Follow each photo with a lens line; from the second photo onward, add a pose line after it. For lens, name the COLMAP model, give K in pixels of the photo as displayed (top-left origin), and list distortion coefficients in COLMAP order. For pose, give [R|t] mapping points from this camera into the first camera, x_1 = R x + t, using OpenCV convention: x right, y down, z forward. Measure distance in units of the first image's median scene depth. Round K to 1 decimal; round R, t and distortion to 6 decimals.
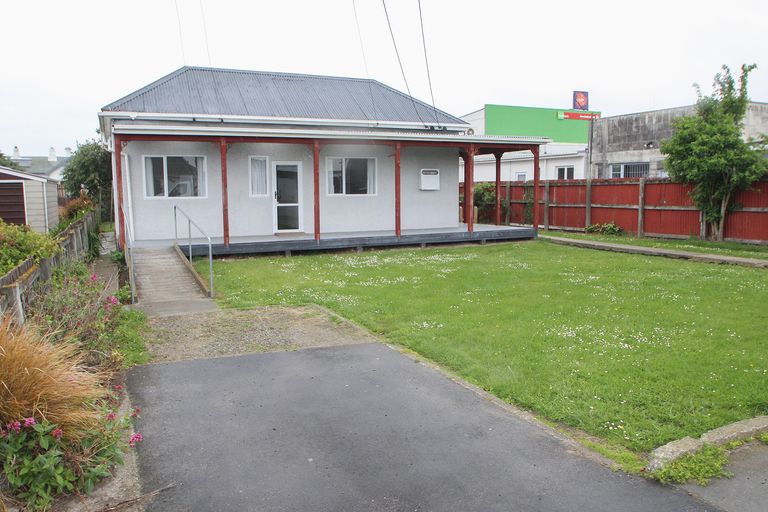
lens RADIAL K [[589.4, 0, 384.0], [0, 589.4, 256.0], [0, 0, 1]] dist [-0.004991, -0.002422]
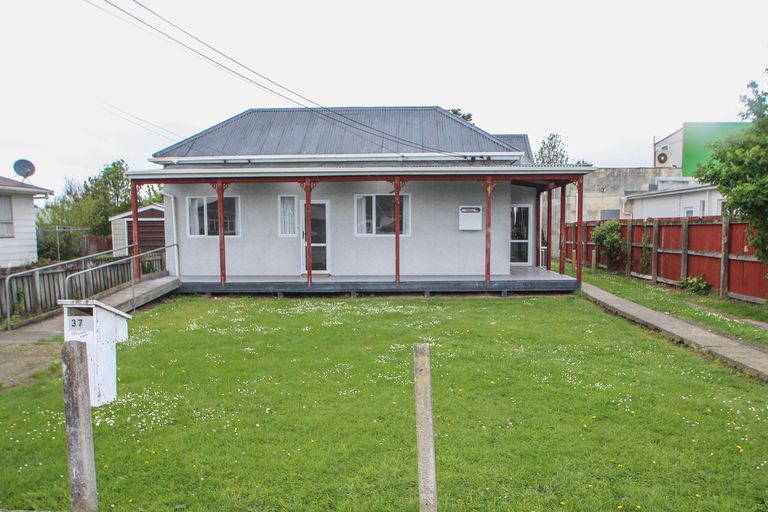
lens RADIAL K [[603.1, 0, 384.6], [0, 603.1, 304.7], [0, 0, 1]] dist [-0.001920, 0.001236]
pose [[0.897133, 0.059332, -0.437759, 0.380323], [-0.052308, 0.998236, 0.028099, -0.022649], [0.438654, -0.002310, 0.898653, 0.156829]]
